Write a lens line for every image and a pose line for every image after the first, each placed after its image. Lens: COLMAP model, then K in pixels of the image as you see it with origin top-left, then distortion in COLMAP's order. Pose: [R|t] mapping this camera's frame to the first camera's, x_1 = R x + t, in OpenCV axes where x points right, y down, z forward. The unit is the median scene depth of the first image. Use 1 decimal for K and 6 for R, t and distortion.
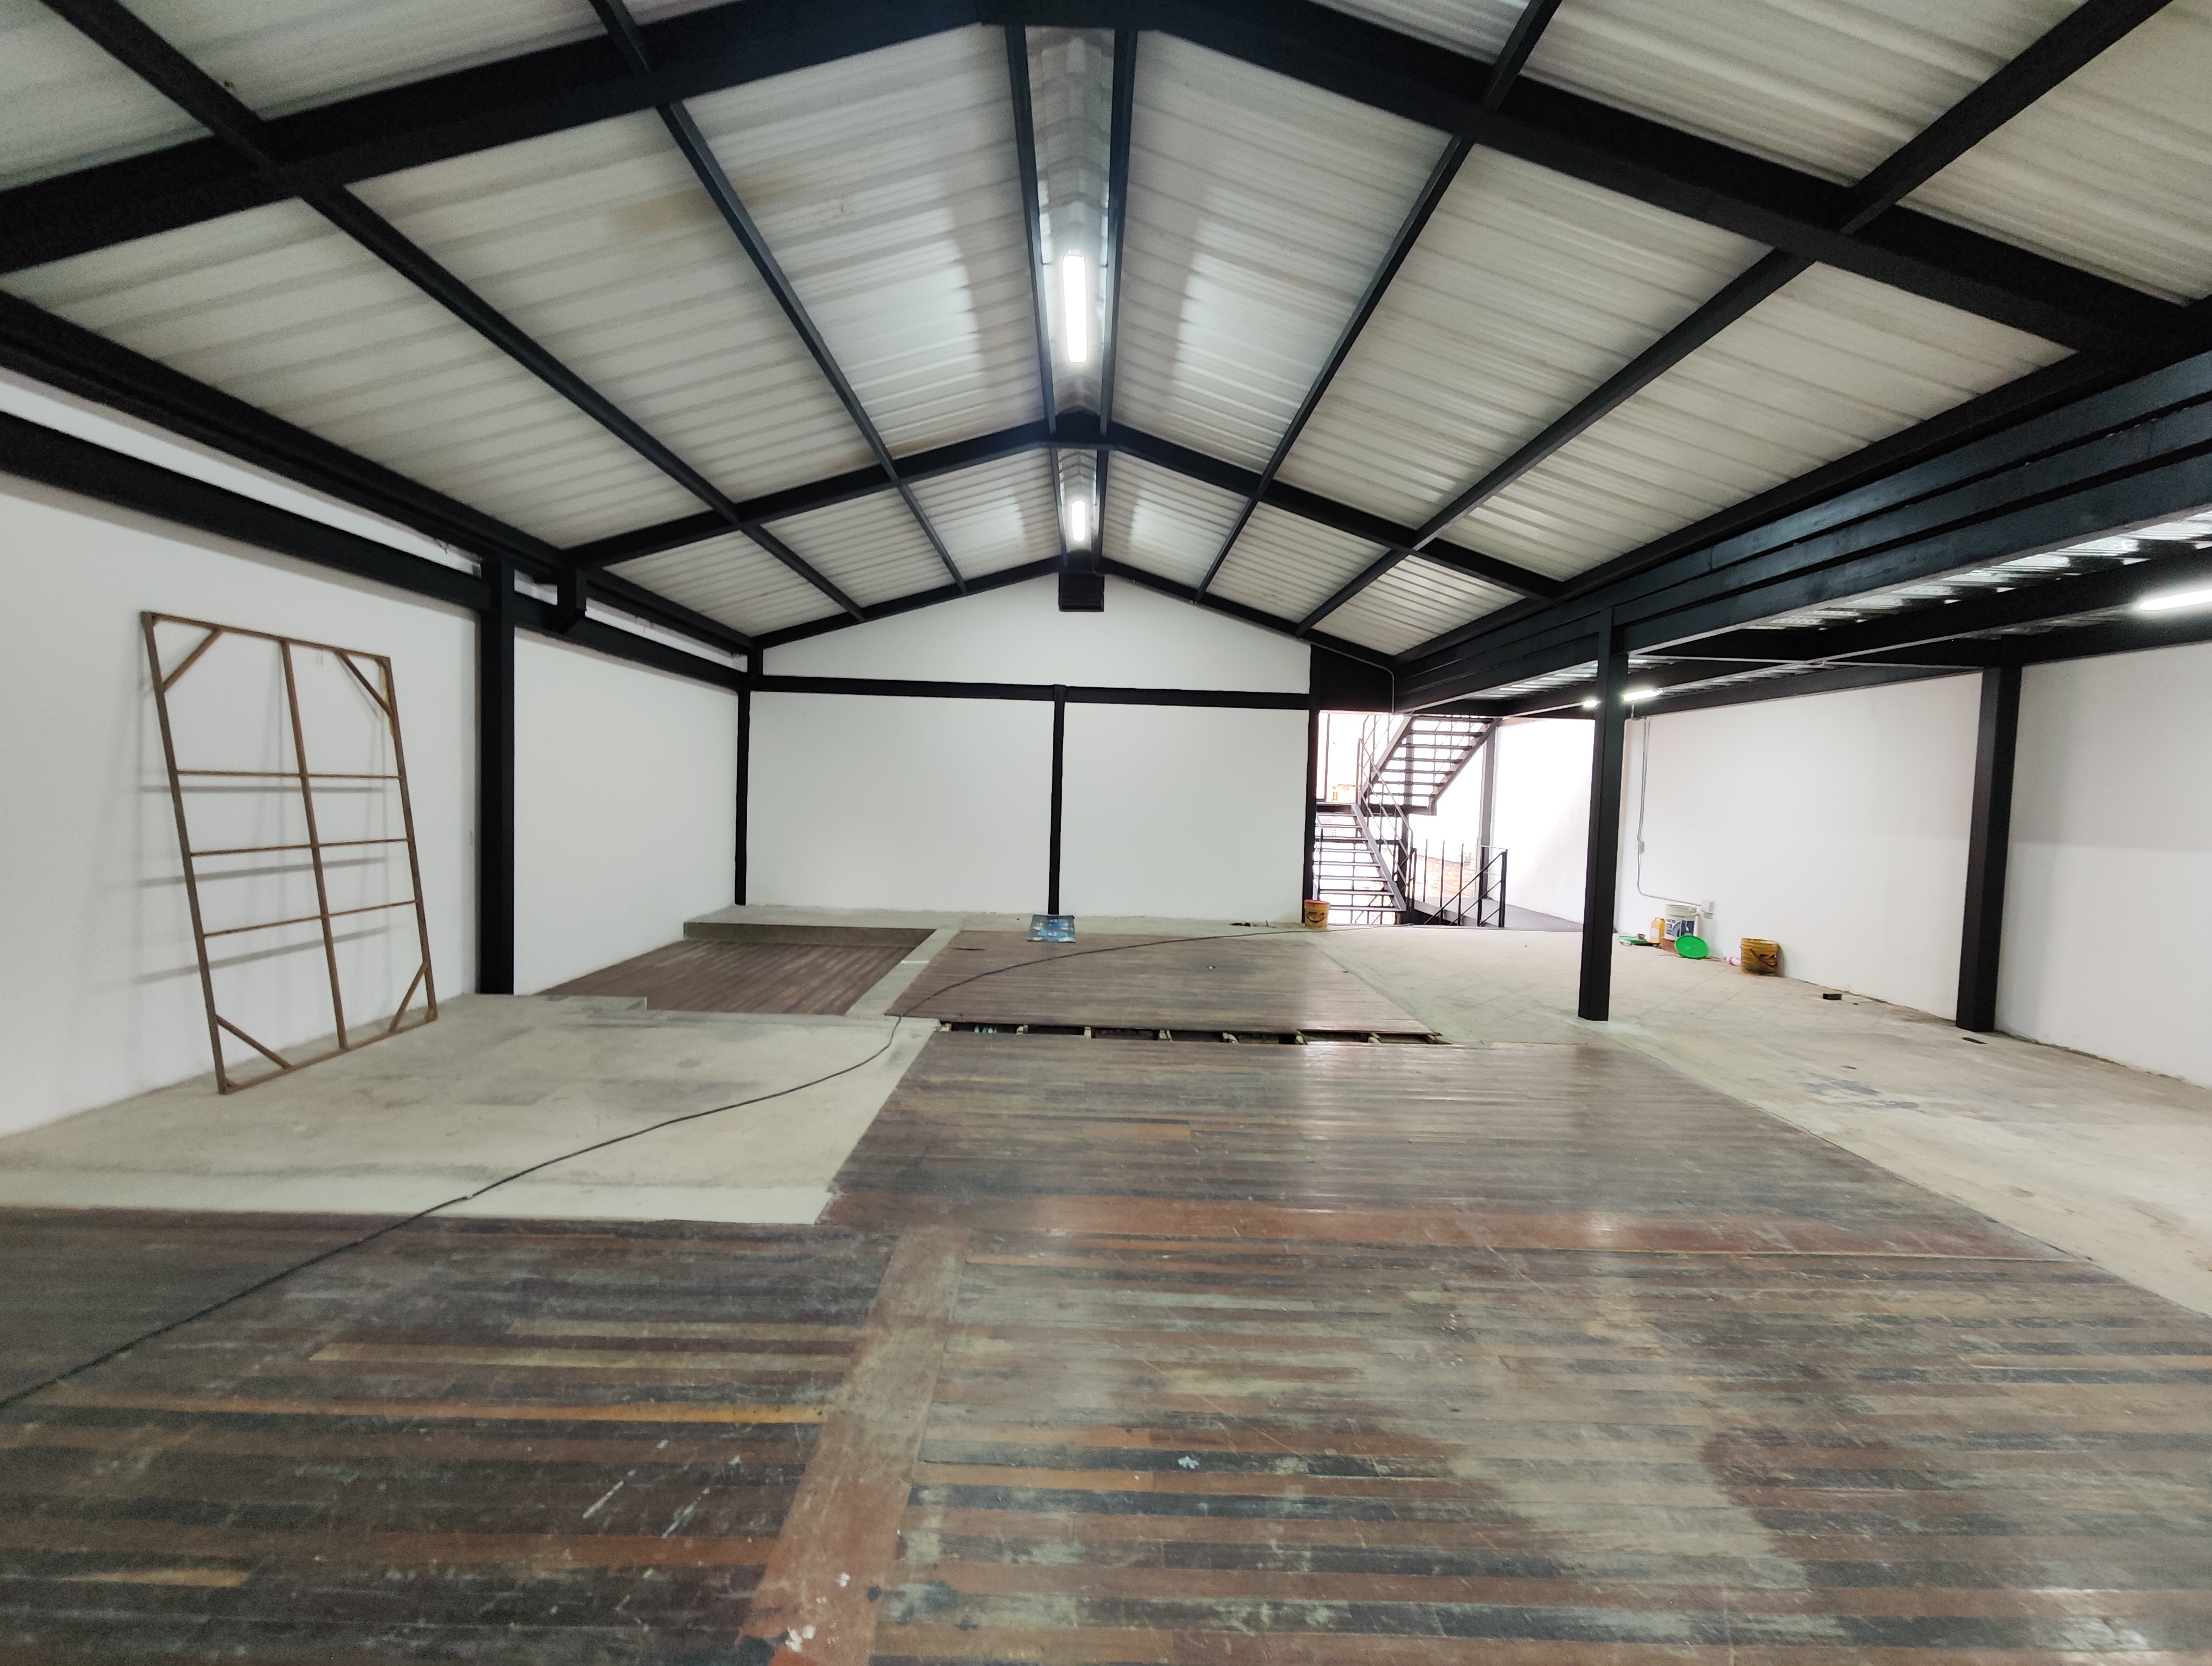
lens RADIAL K [[932.1, 0, 1097.6], [0, 932.1, 852.4], [0, 0, 1]] dist [-0.000320, 0.000598]
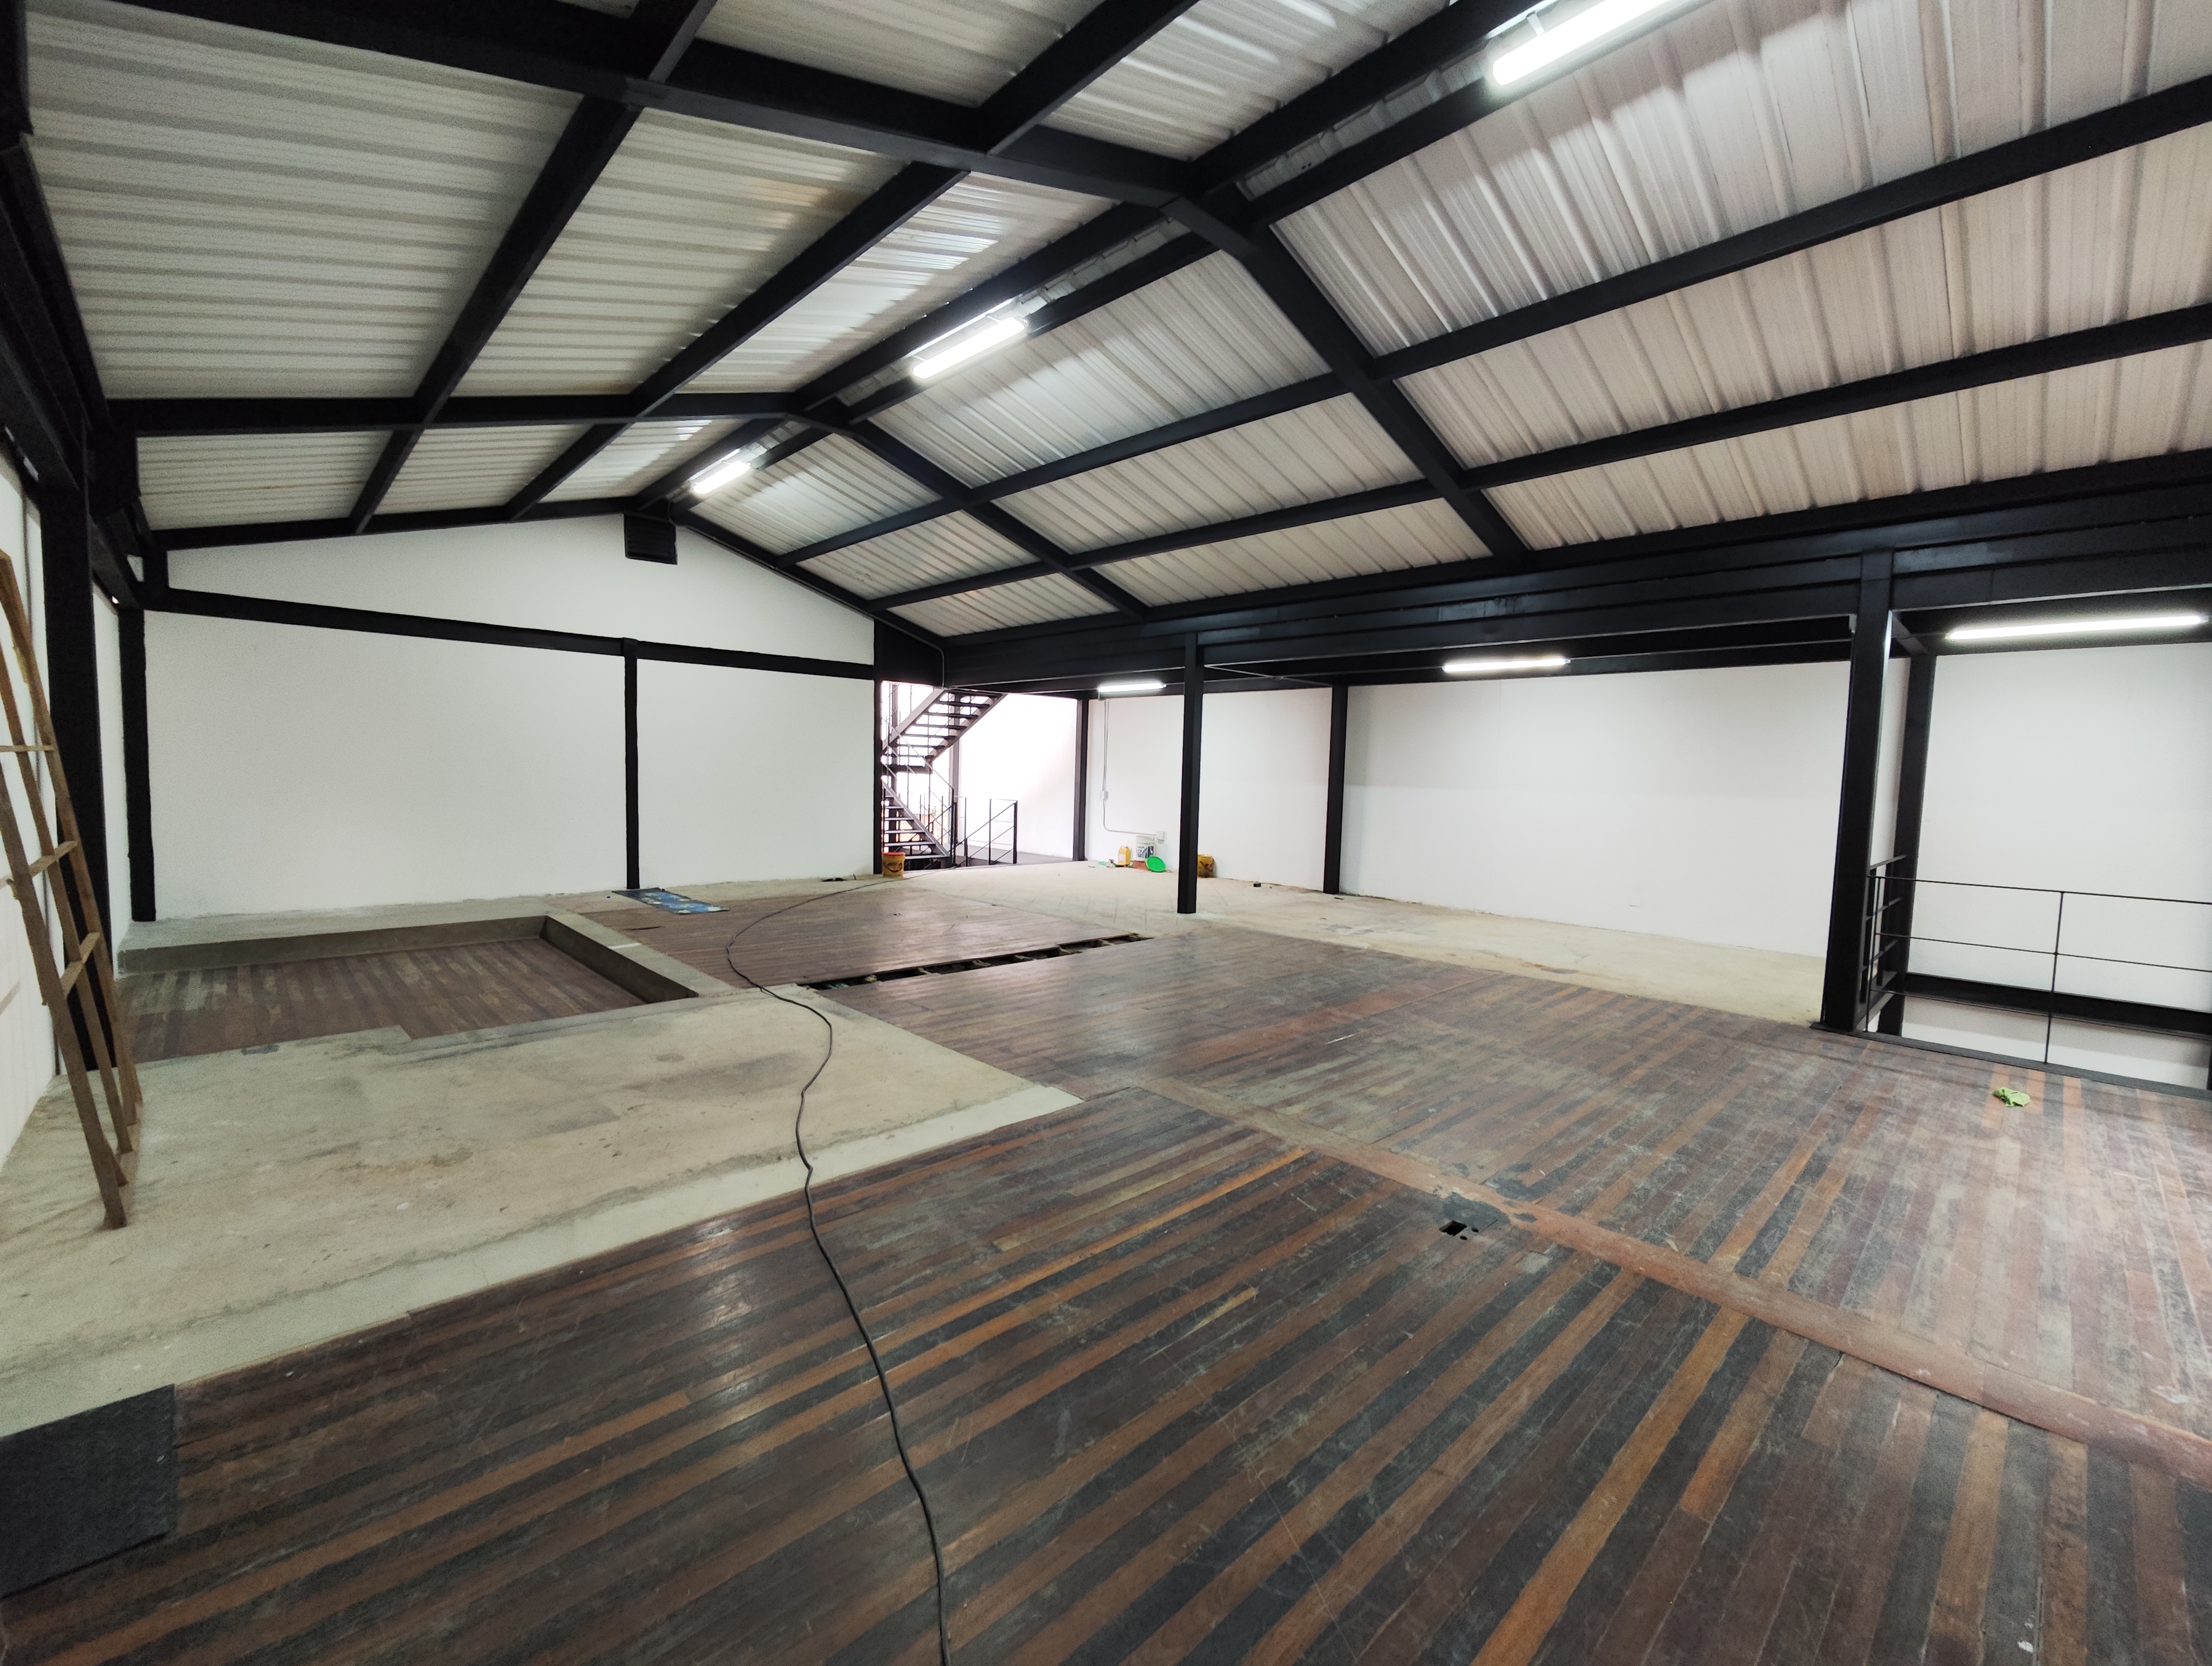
lens RADIAL K [[926.8, 0, 1113.4], [0, 926.8, 831.8], [0, 0, 1]] dist [-0.010785, 0.010731]
pose [[0.734584, -0.058189, 0.676018, -0.327510], [0.040841, 0.998301, 0.041551, -0.008407], [-0.677287, -0.002914, 0.735713, 0.005550]]
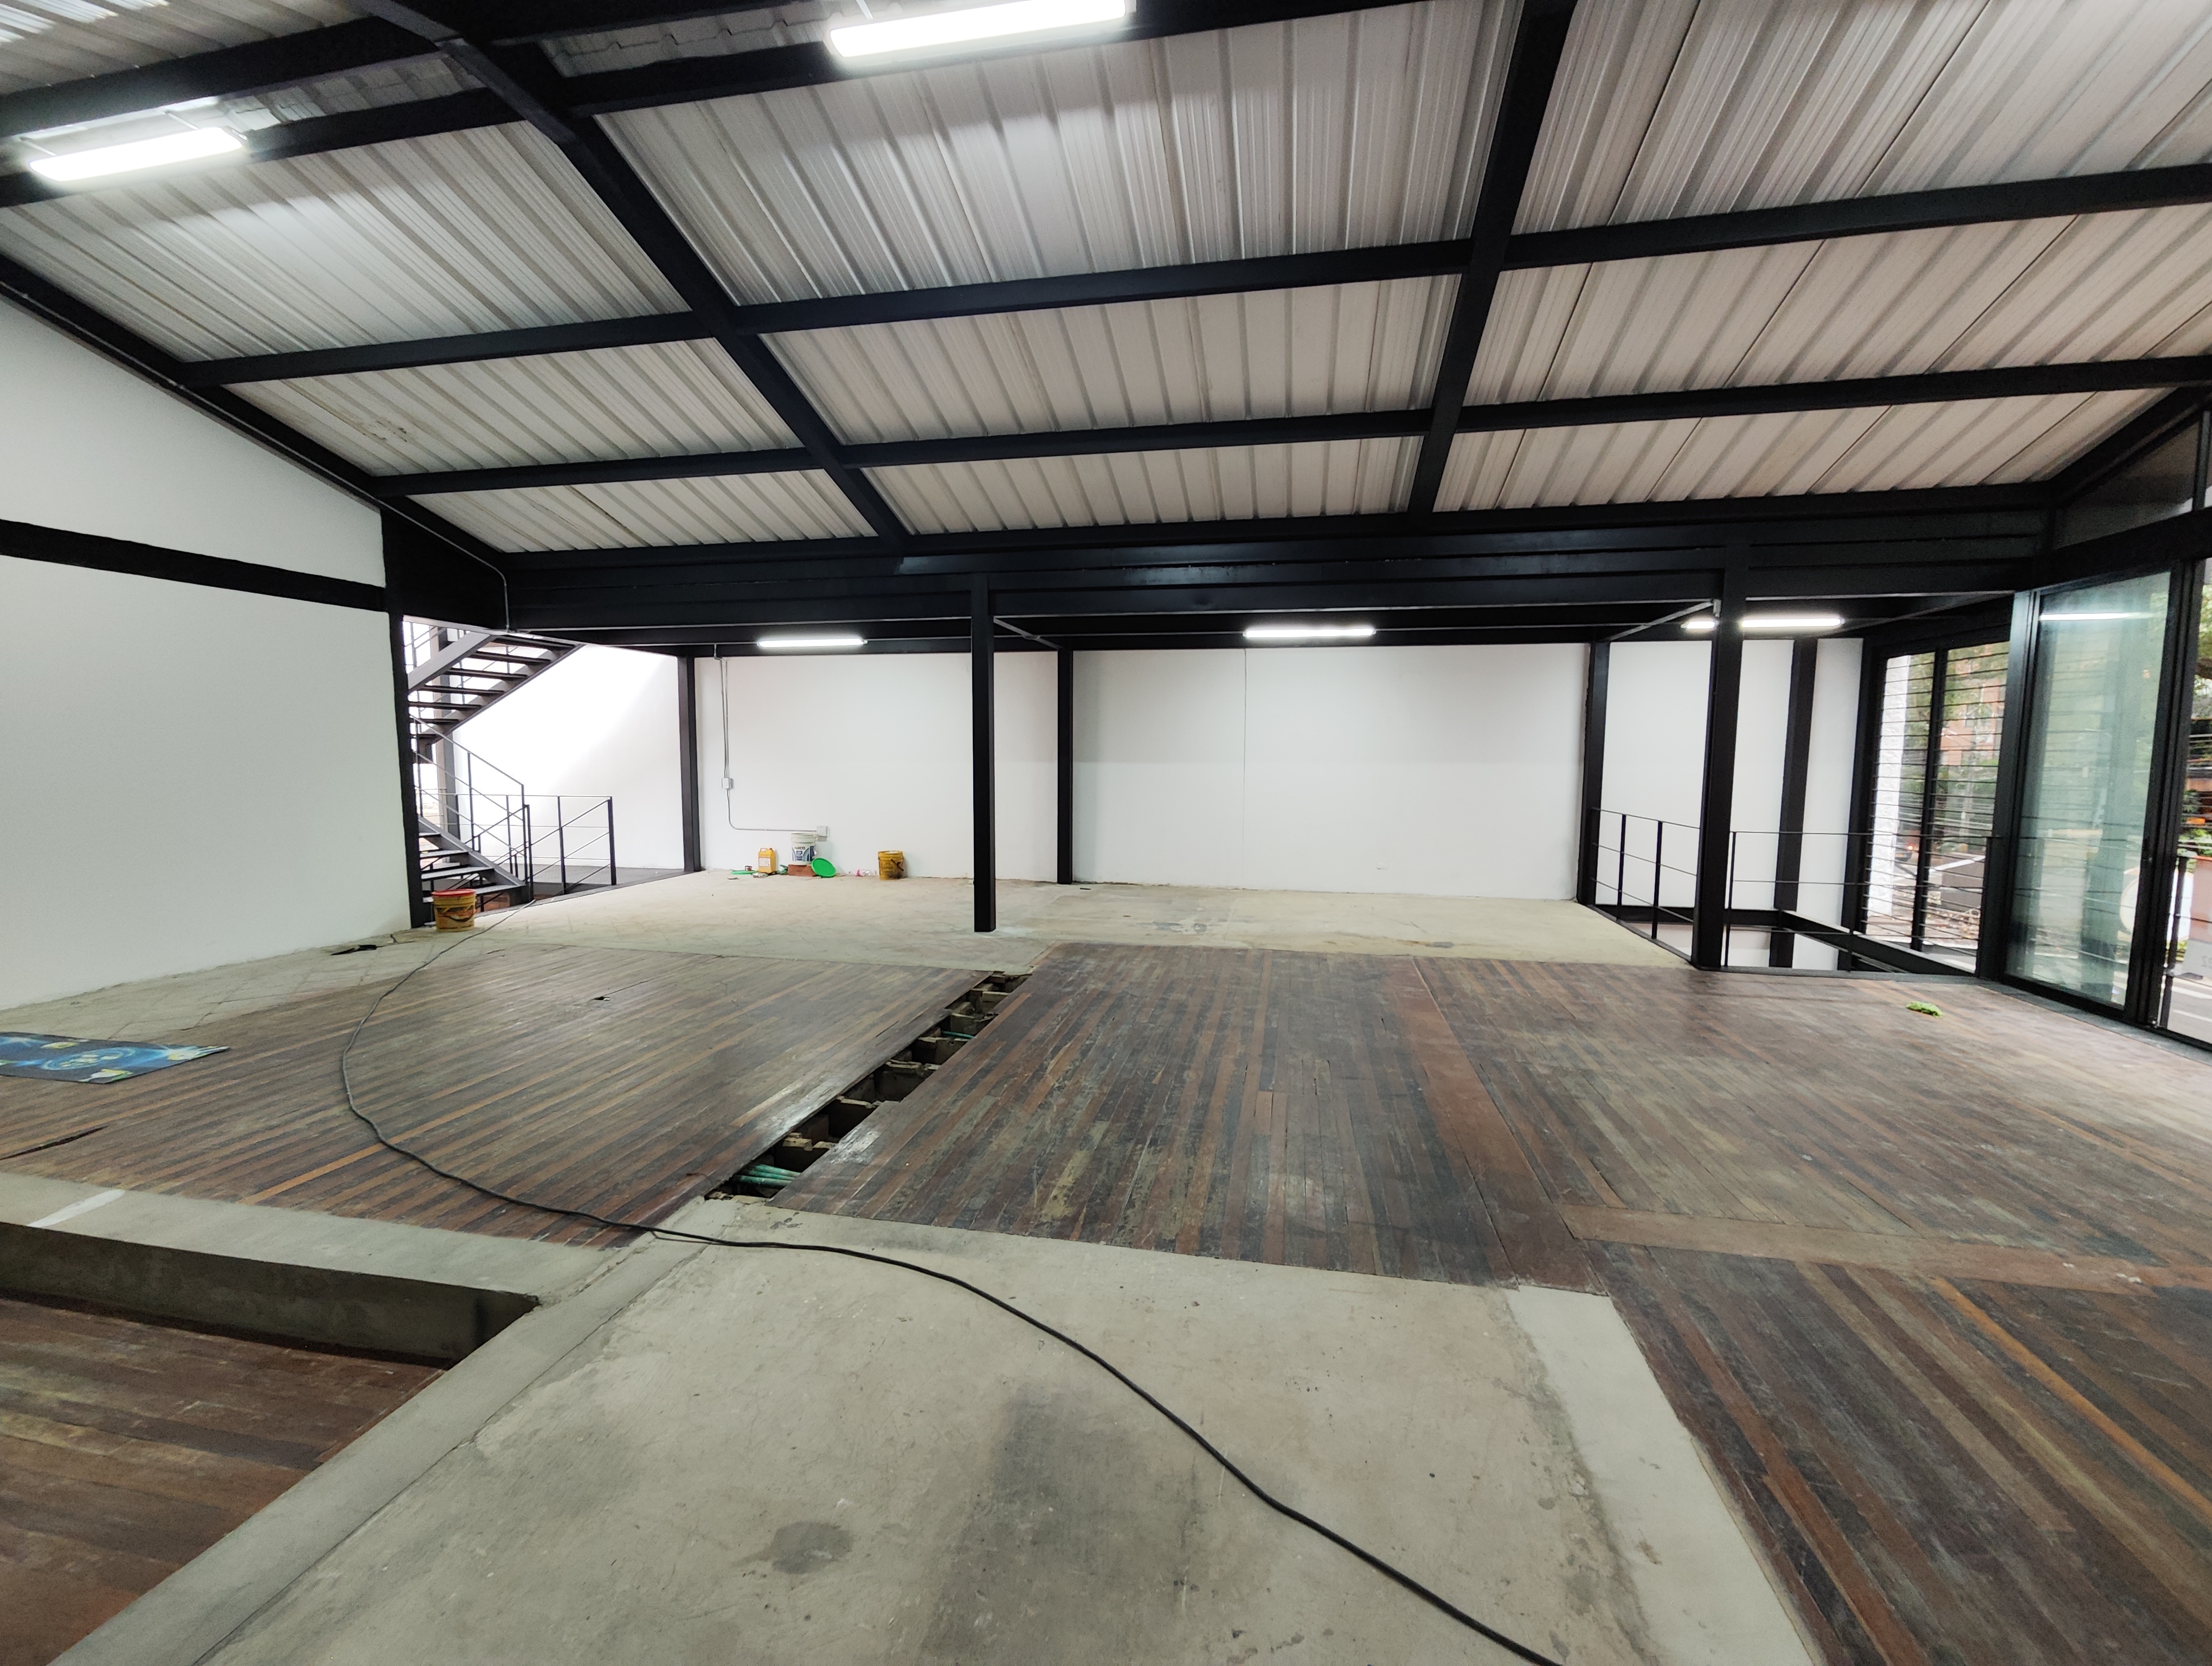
lens RADIAL K [[932.1, 0, 1097.6], [0, 932.1, 852.4], [0, 0, 1]] dist [-0.000320, 0.000598]
pose [[0.221305, -0.133373, 0.966041, -0.347518], [0.065984, 0.990381, 0.121618, -0.030848], [-0.972970, 0.036829, 0.227977, 0.376915]]
